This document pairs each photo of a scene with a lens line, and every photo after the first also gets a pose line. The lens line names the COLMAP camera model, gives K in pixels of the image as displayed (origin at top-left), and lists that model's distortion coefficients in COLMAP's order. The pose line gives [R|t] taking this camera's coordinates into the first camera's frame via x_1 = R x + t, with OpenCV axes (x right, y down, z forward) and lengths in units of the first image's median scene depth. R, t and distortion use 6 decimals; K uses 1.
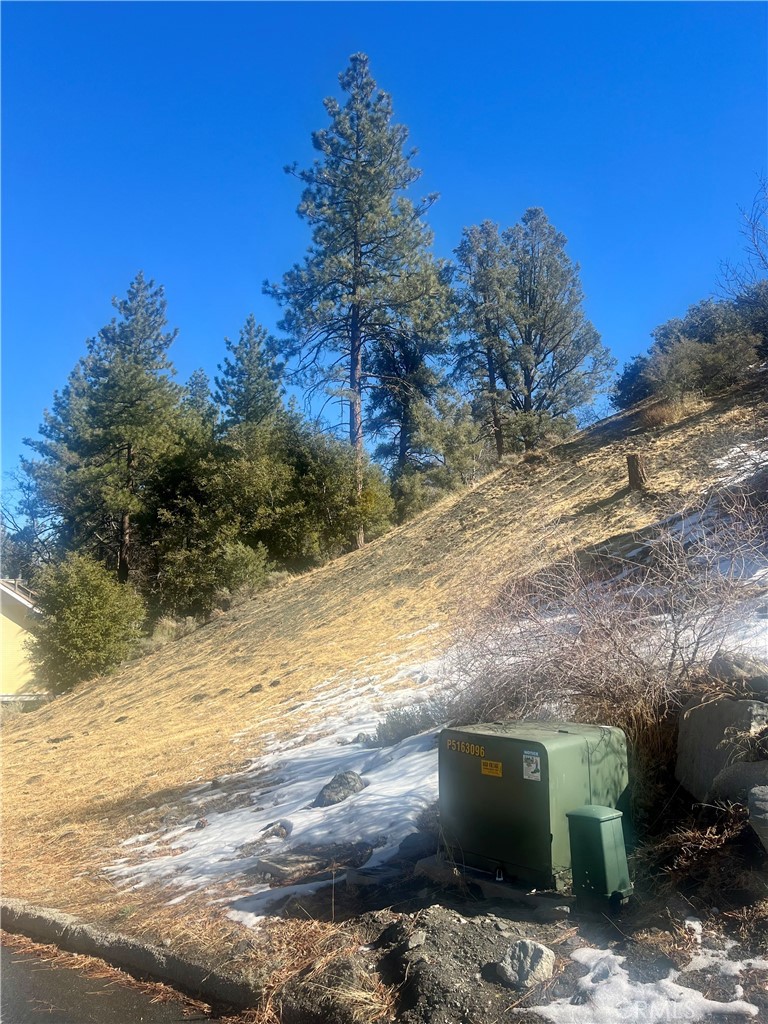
lens RADIAL K [[760.9, 0, 384.0], [0, 760.9, 512.0], [0, 0, 1]] dist [0.129308, -0.273754]
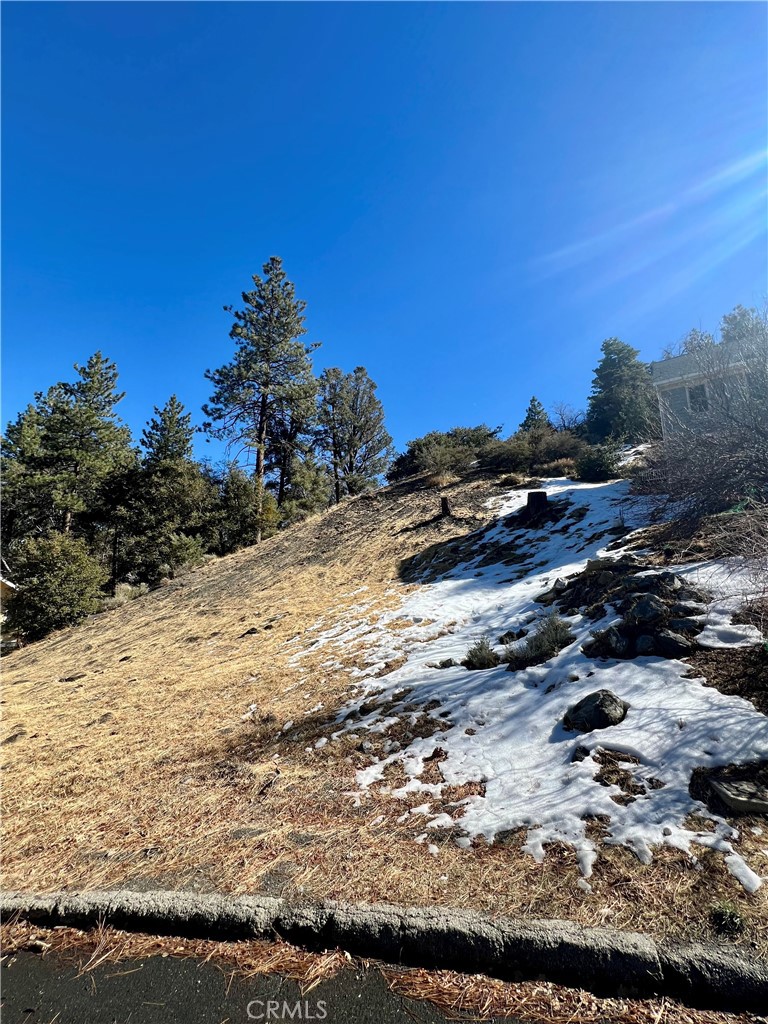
lens RADIAL K [[407.6, 0, 385.4], [0, 407.6, 507.9], [0, 0, 1]] dist [-0.002309, 0.000154]
pose [[0.917339, 0.091460, 0.387459, -0.165271], [-0.063586, 0.994419, -0.084189, 0.038556], [-0.392997, 0.052593, 0.918035, 0.153033]]
